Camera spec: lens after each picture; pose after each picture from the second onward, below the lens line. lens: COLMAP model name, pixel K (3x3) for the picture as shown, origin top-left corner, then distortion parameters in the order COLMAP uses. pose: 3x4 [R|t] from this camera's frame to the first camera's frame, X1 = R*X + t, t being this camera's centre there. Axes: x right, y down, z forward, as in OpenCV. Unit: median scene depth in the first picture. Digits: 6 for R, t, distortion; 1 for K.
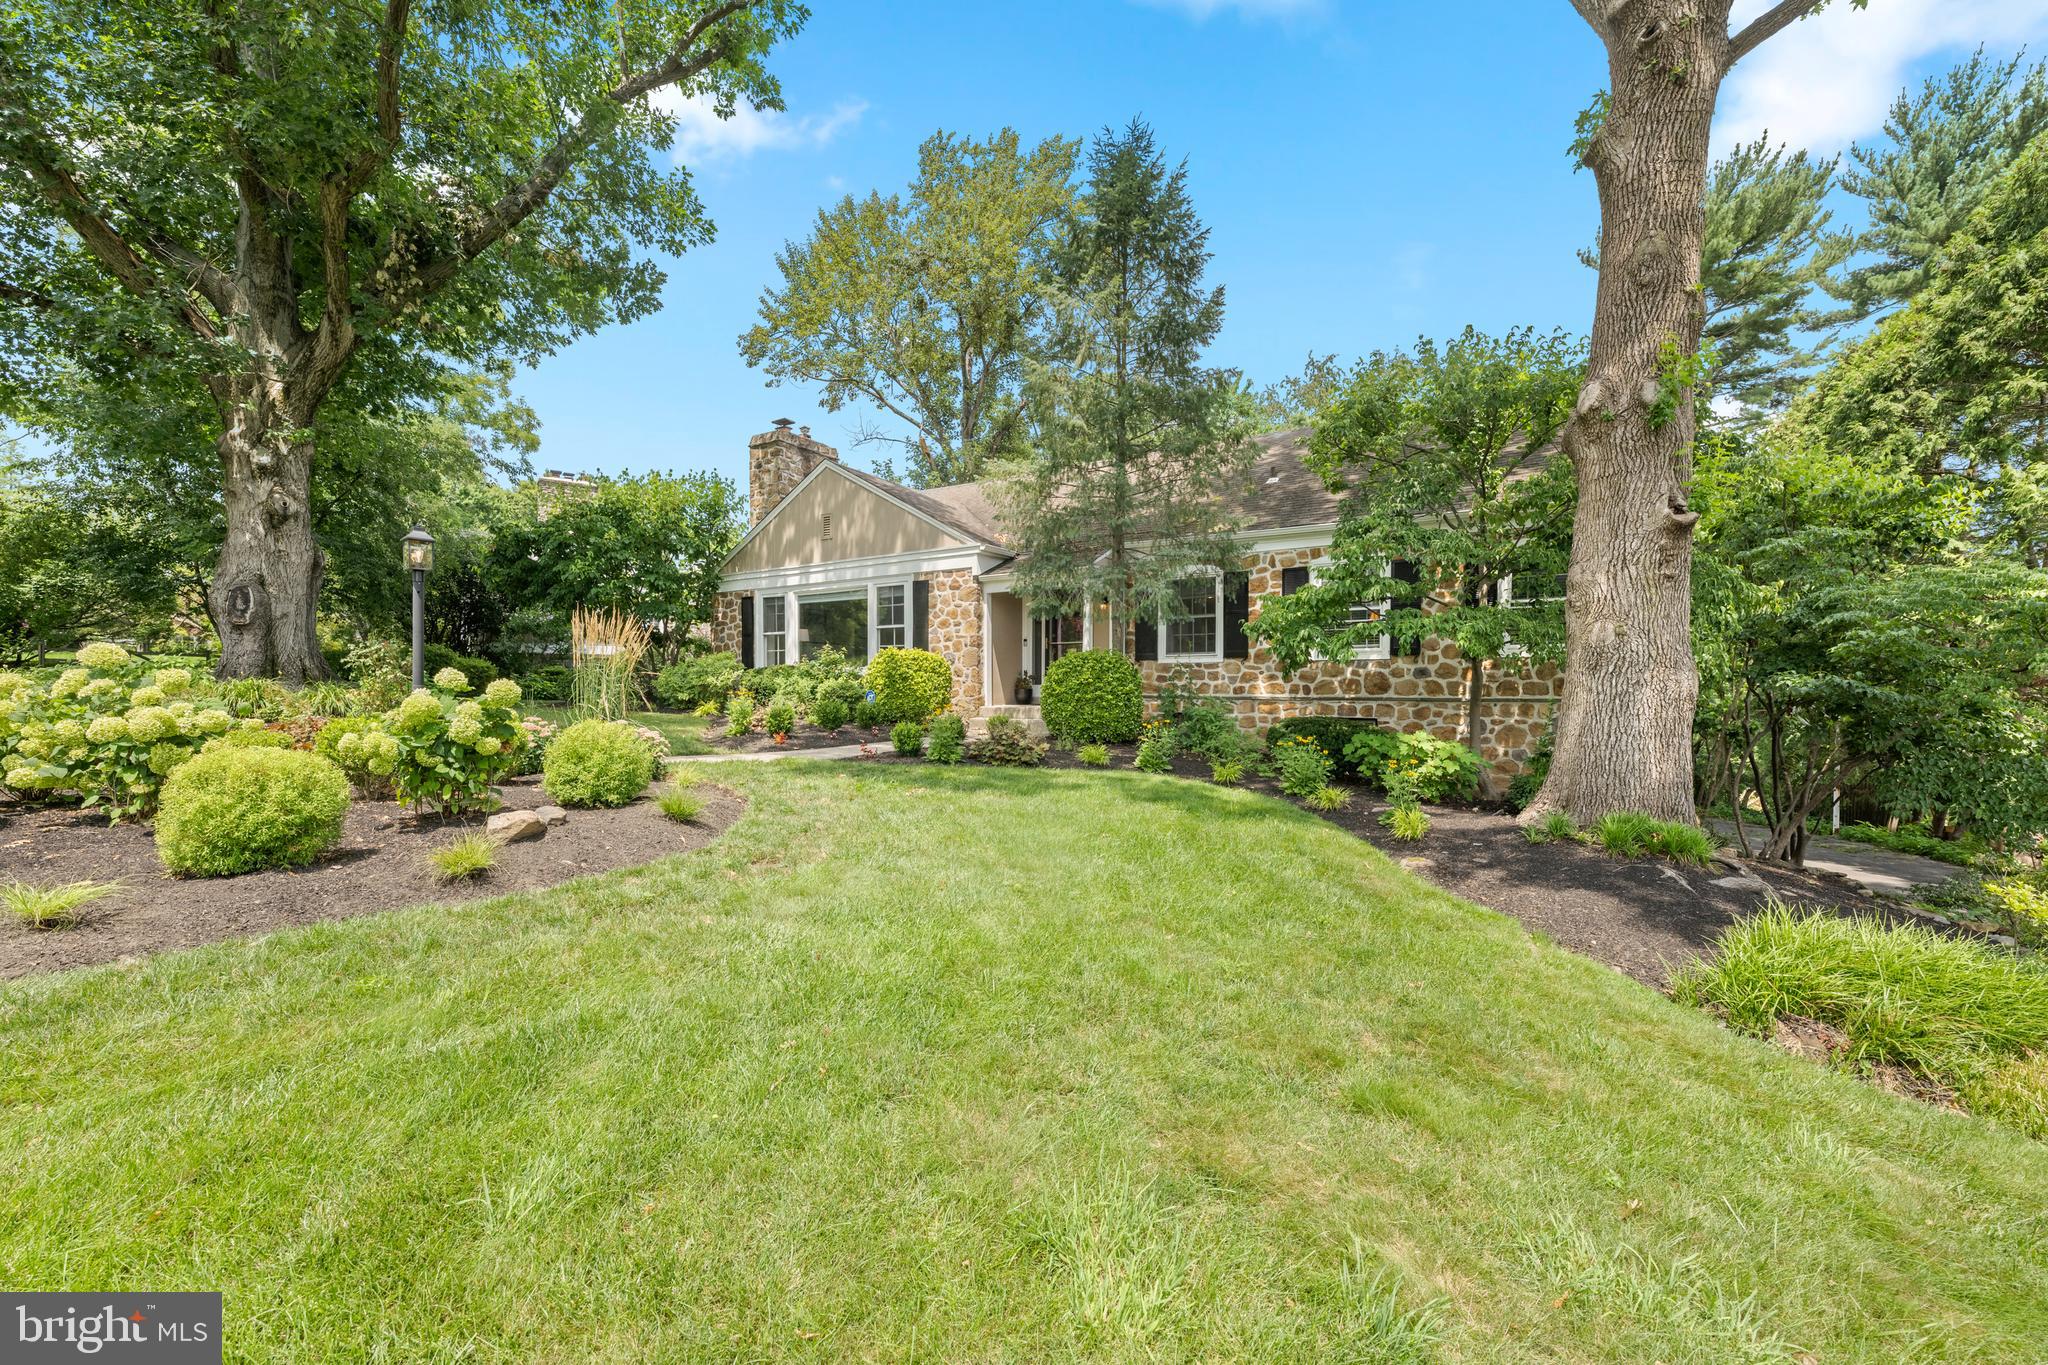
lens RADIAL K [[819.8, 0, 1023.9], [0, 819.8, 688.6], [0, 0, 1]] dist [-0.000130, 0.000012]
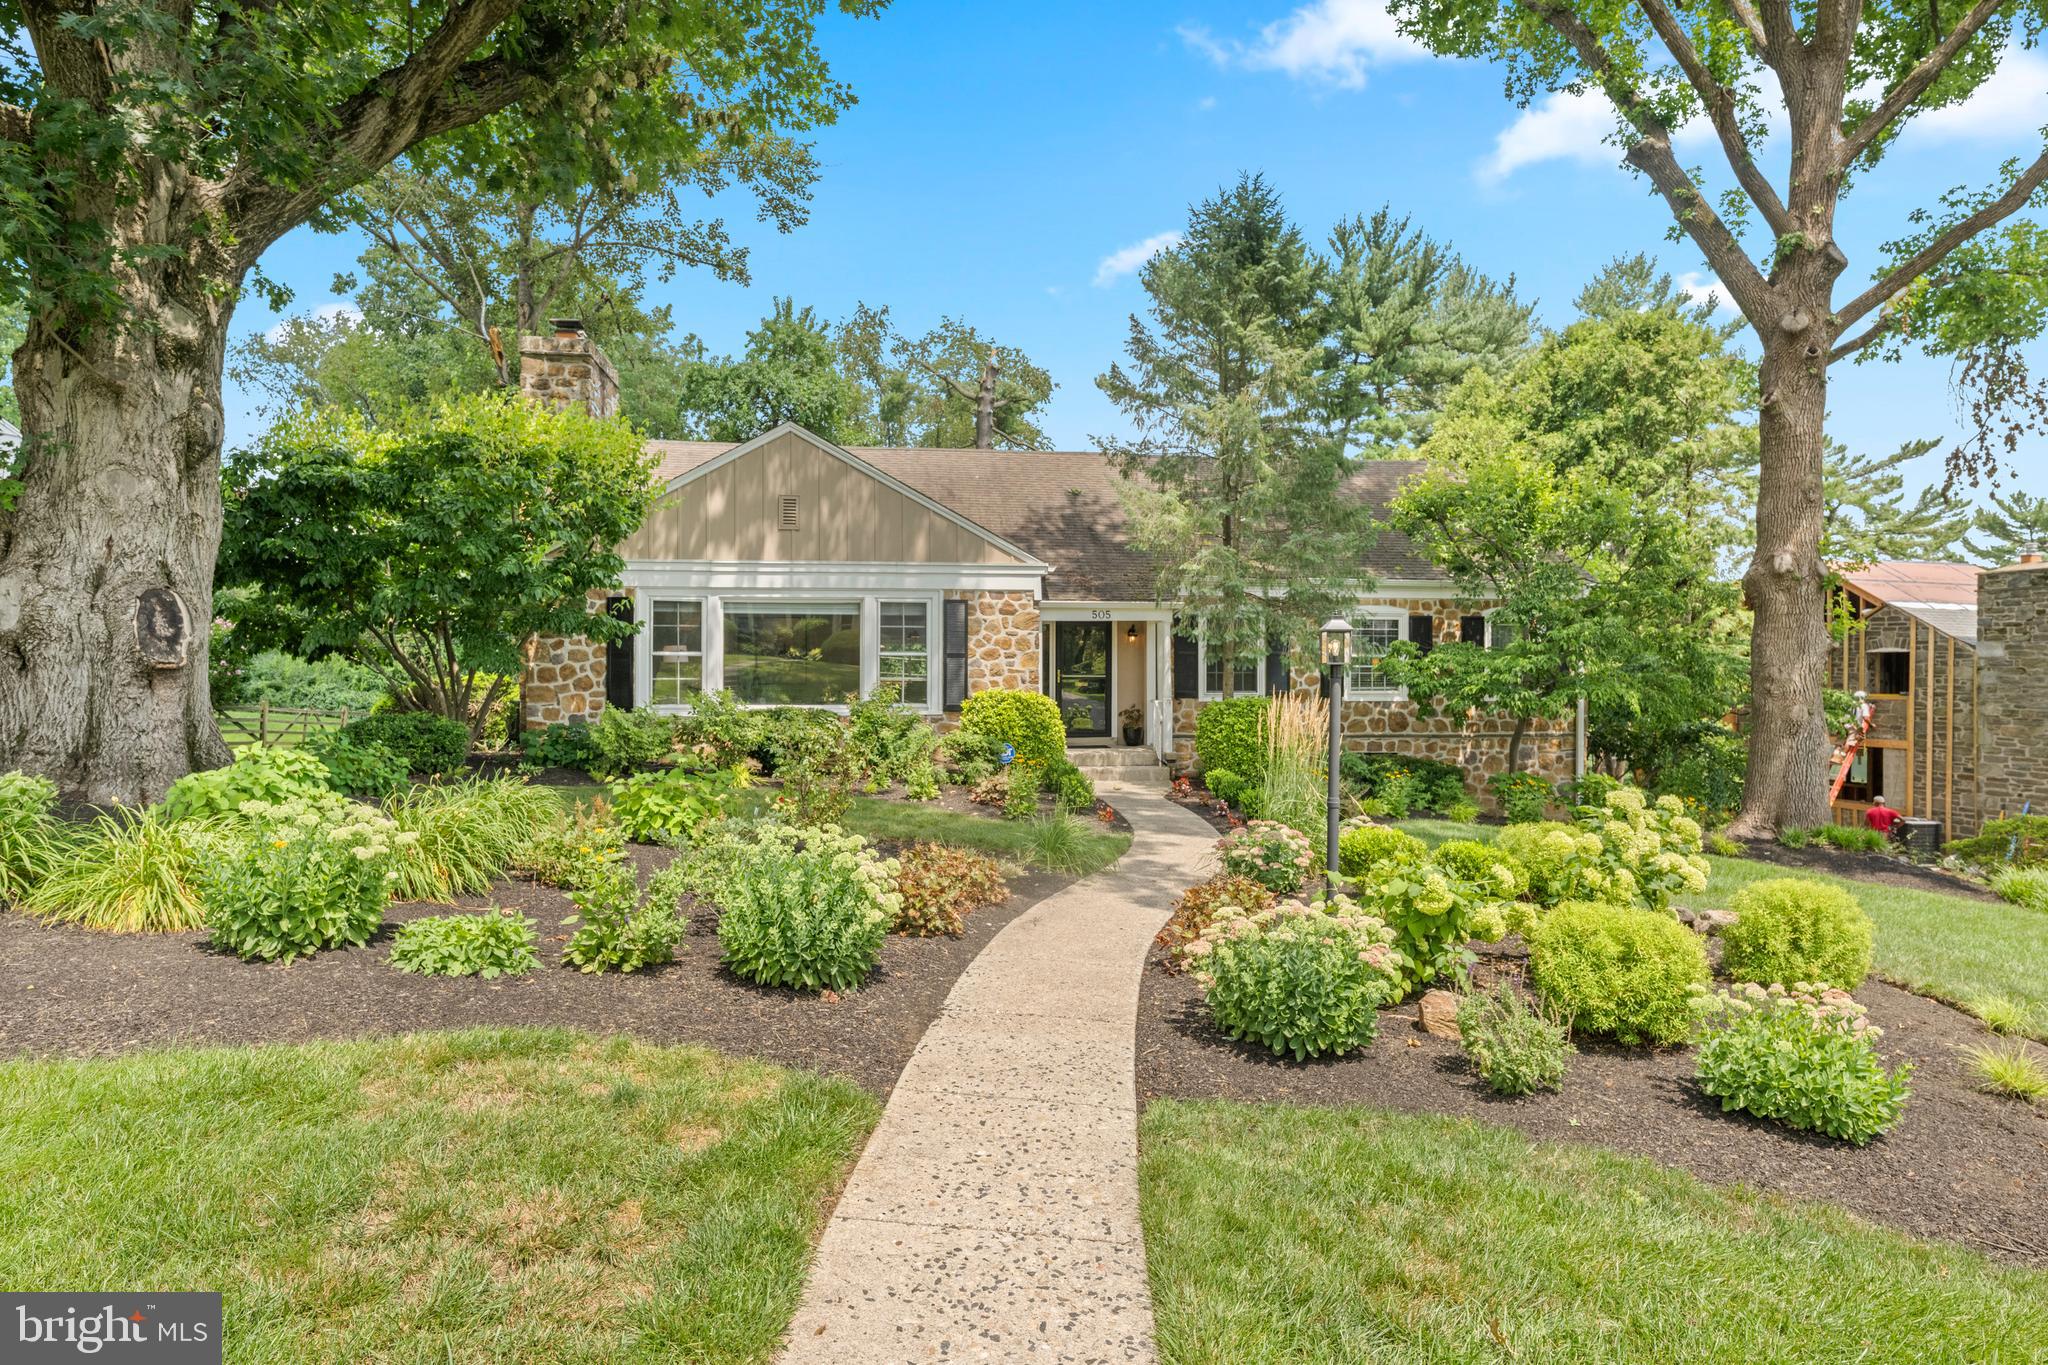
lens RADIAL K [[1074.9, 0, 1013.9], [0, 1074.9, 640.8], [0, 0, 1]] dist [-0.000281, -0.000854]
pose [[0.770599, 0.020692, 0.636984, -0.785358], [-0.001156, 0.999517, -0.031071, -0.060630], [-0.637319, 0.023207, 0.770251, 0.154508]]
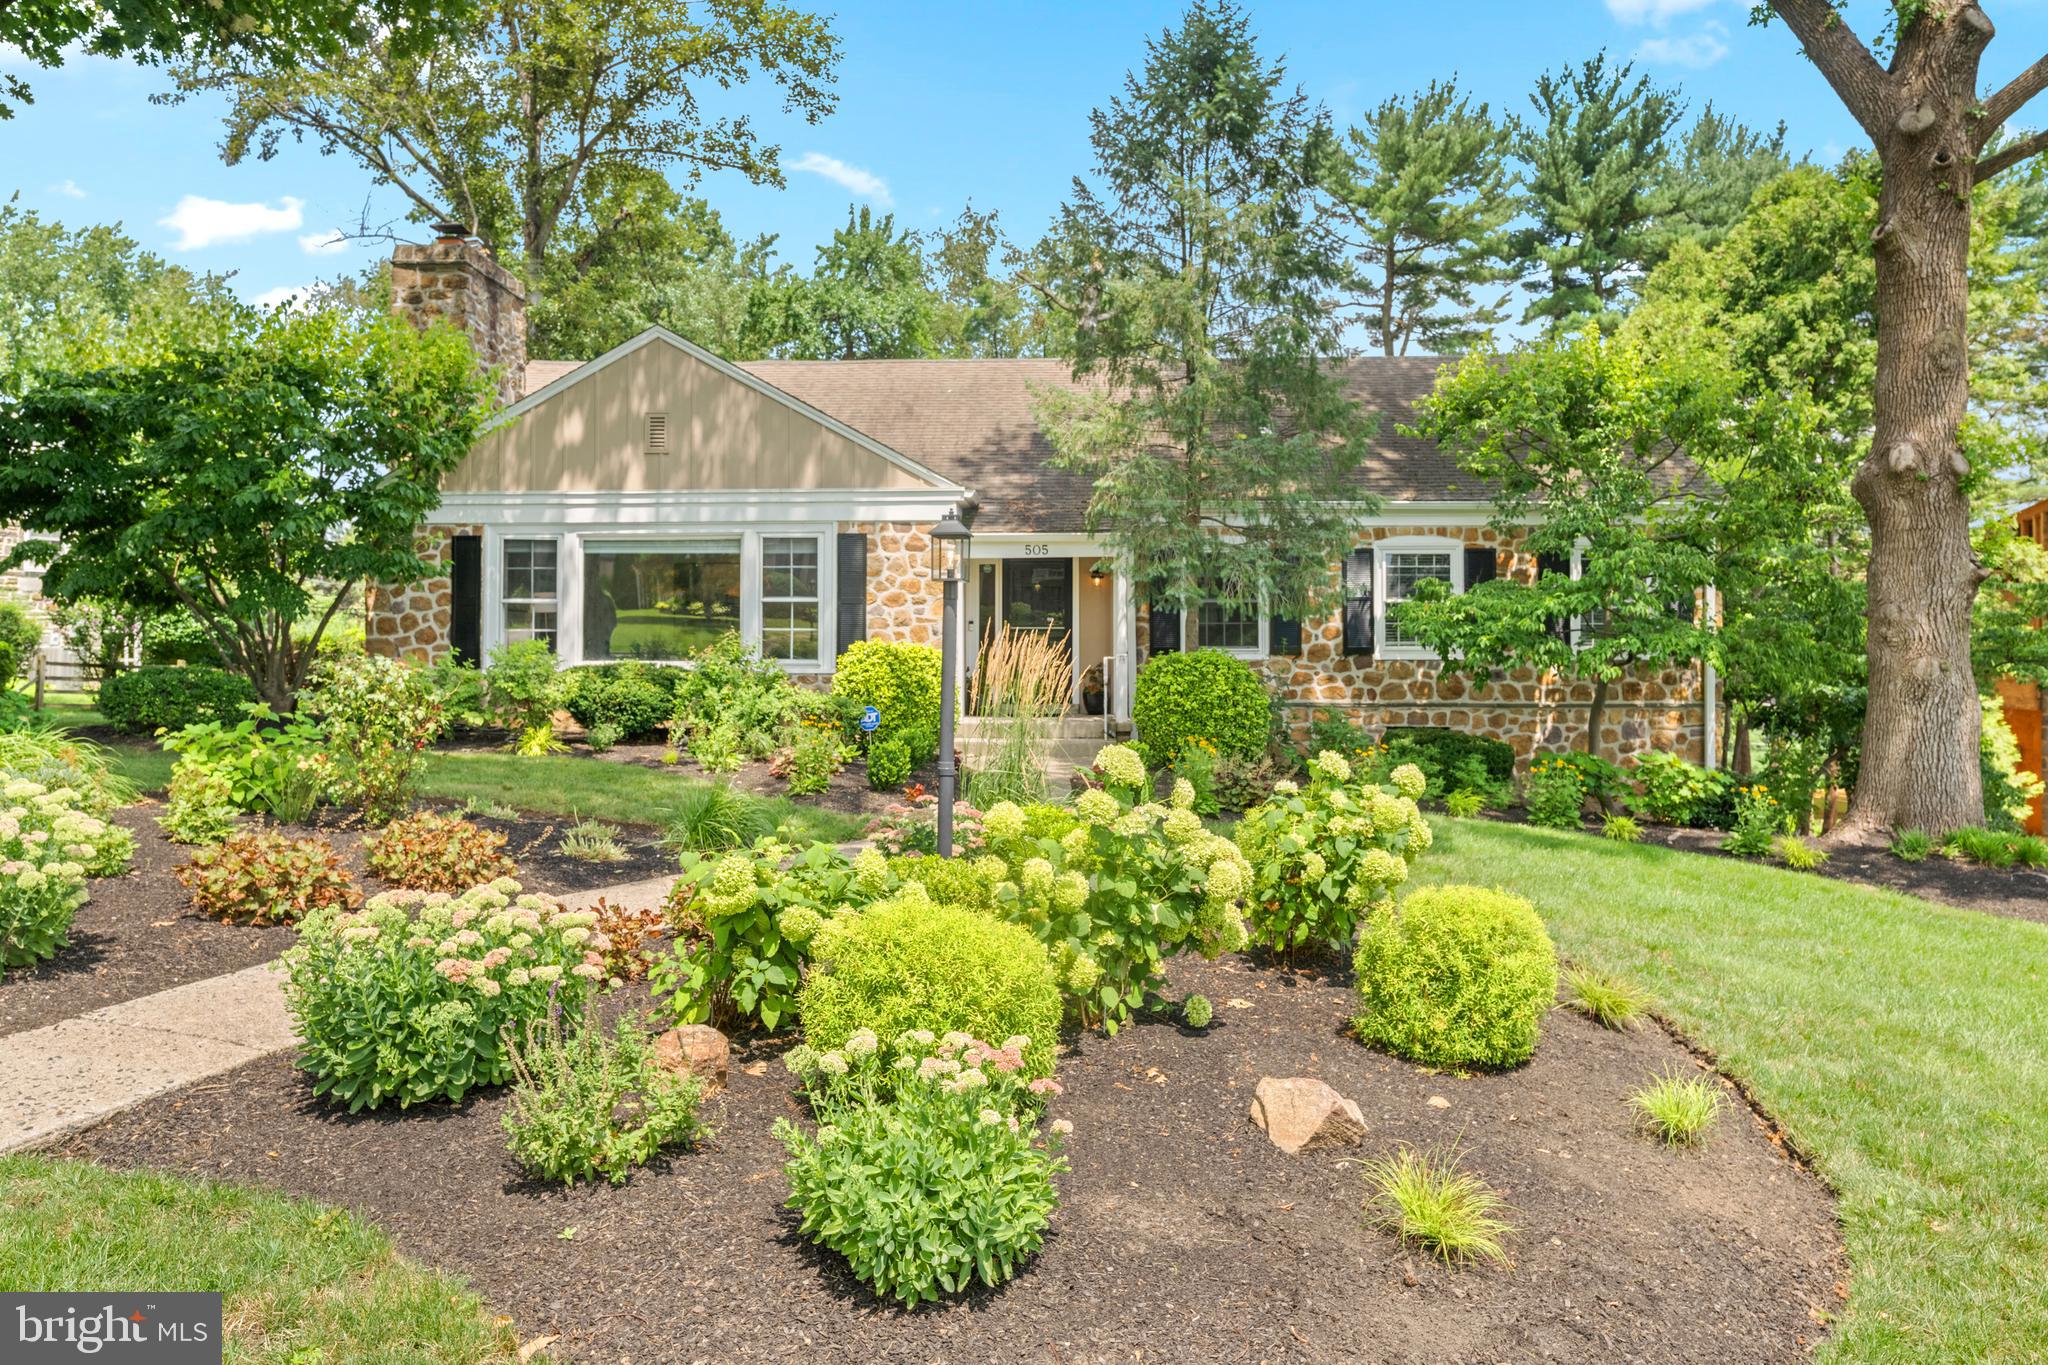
lens RADIAL K [[1254.3, 0, 1021.0], [0, 1254.3, 591.4], [0, 0, 1]] dist [-0.005956, 0.000928]
pose [[0.864301, 0.021446, 0.502518, -0.537609], [0.000067, 0.999086, -0.042755, -0.042991], [-0.502975, 0.036987, 0.863509, 0.057718]]
